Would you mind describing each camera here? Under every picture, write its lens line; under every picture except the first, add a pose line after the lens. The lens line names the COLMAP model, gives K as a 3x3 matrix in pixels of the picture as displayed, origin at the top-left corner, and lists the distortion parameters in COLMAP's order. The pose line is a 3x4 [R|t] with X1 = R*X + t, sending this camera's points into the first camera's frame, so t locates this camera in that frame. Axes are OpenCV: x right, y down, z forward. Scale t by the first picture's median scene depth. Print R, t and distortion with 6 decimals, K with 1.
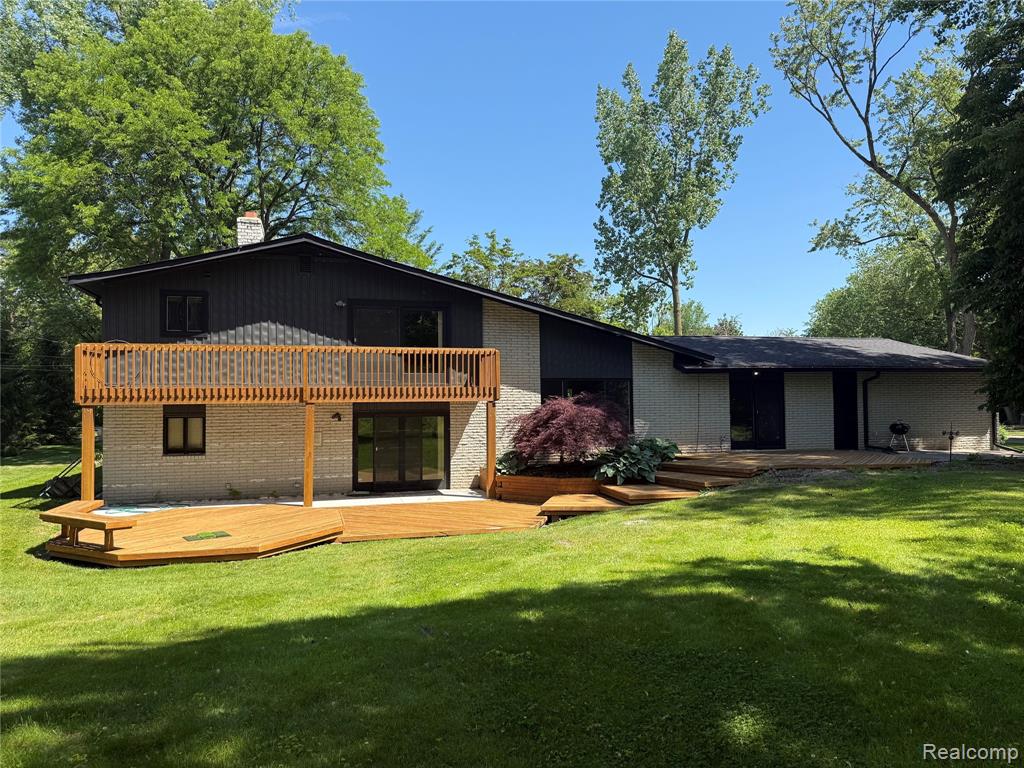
lens RADIAL K [[702.3, 0, 512.0], [0, 702.3, 384.0], [0, 0, 1]] dist [0.155425, -0.226327]
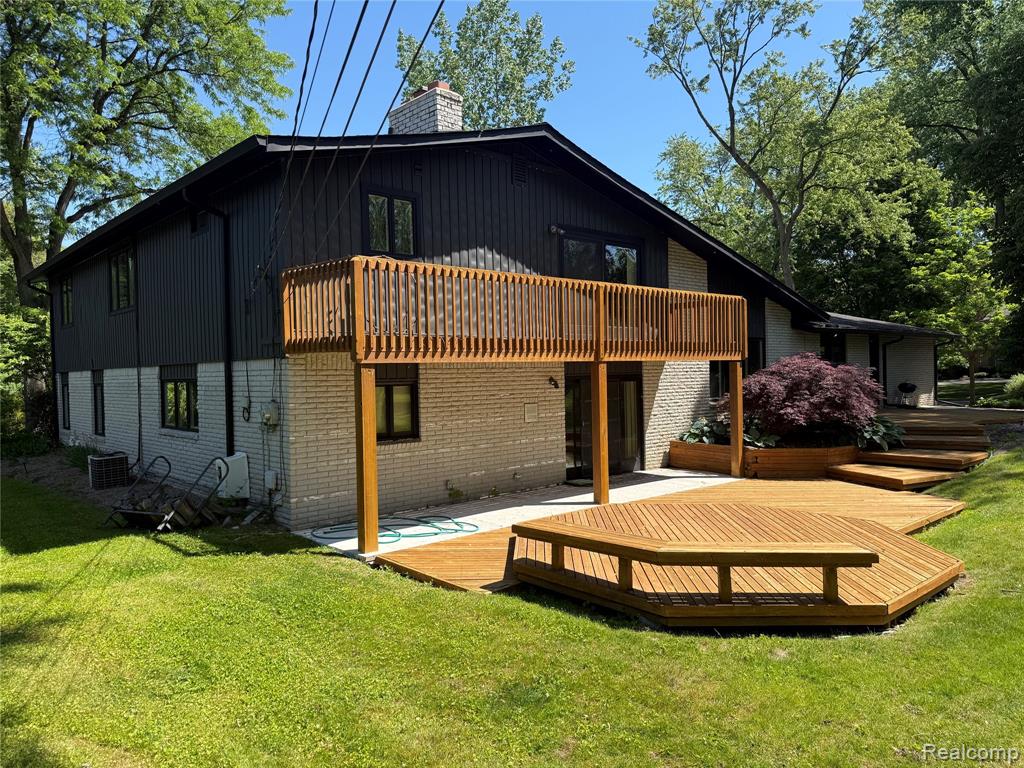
lens RADIAL K [[702.3, 0, 512.0], [0, 702.3, 384.0], [0, 0, 1]] dist [0.155425, -0.226327]
pose [[0.890289, -0.015286, 0.455139, -0.615669], [-0.001560, 0.999328, 0.036615, 0.020433], [-0.455393, -0.033308, 0.889667, 0.354481]]
